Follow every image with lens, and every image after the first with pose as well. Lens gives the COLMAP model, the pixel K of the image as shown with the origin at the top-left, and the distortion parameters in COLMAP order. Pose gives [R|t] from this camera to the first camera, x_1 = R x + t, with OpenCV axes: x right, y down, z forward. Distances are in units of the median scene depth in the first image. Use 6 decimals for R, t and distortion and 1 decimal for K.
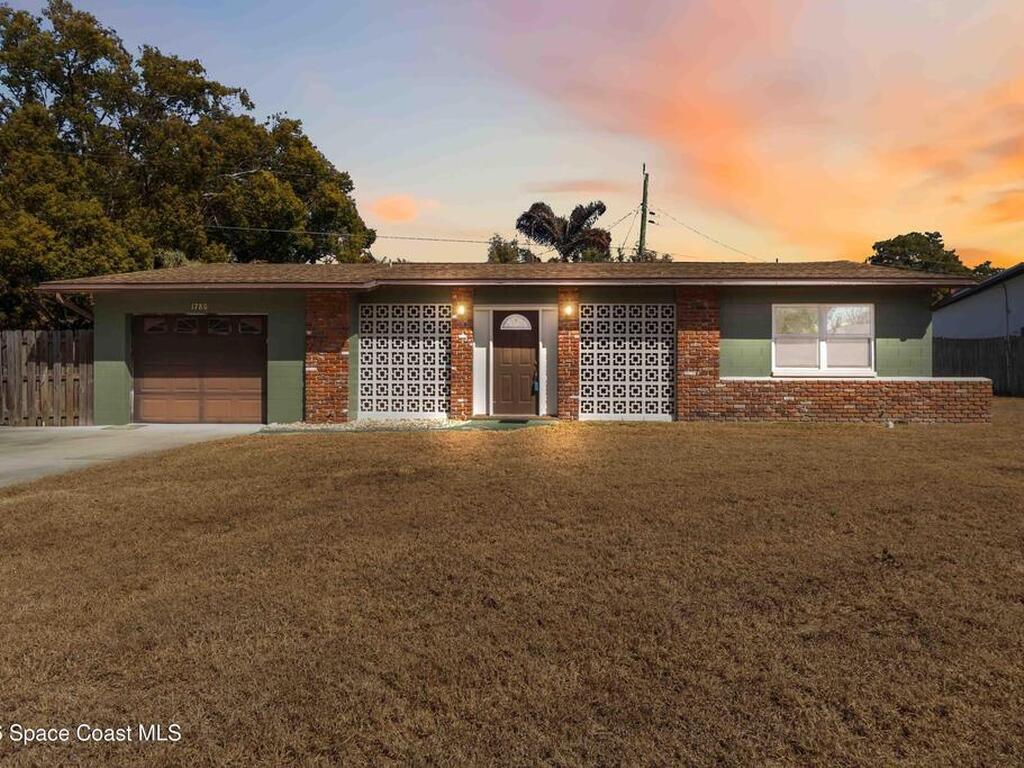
lens RADIAL K [[790.4, 0, 511.5], [0, 790.4, 336.6], [0, 0, 1]] dist [0.004327, 0.000566]
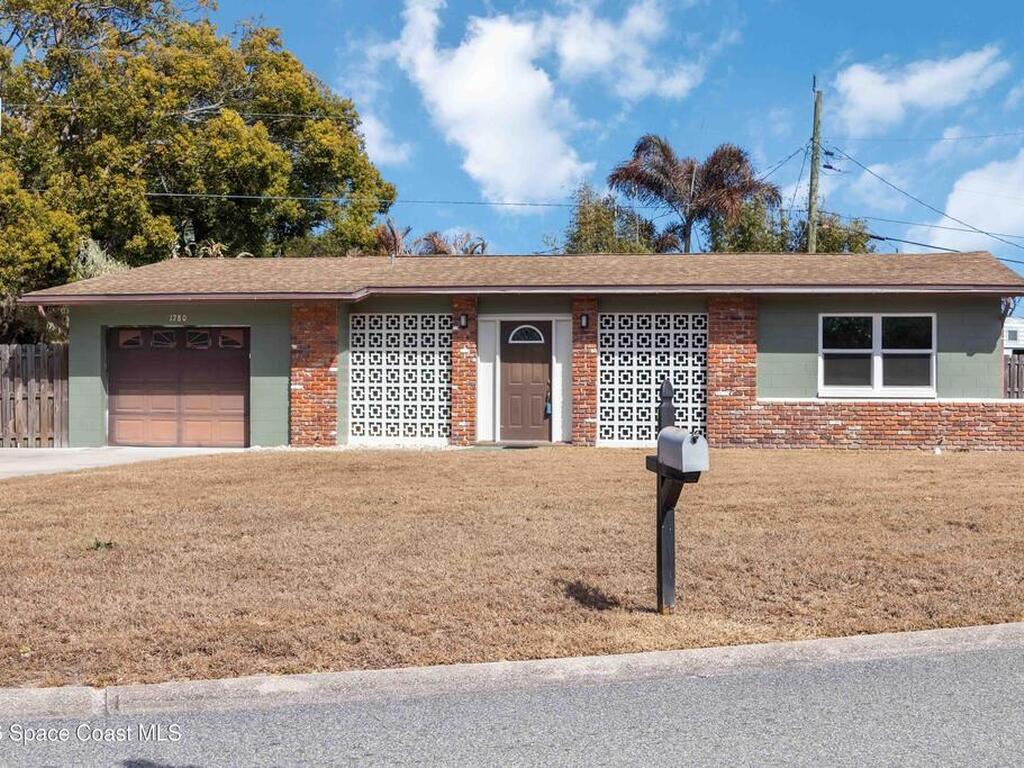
lens RADIAL K [[2913.5, 0, 512.0], [0, 2913.5, 384.0], [0, 0, 1]] dist [-0.348537, -0.318712]
pose [[0.986009, 0.002161, -0.166678, 0.529018], [-0.000545, 0.999952, 0.009741, 0.005193], [0.166691, -0.009513, 0.985963, -2.178596]]
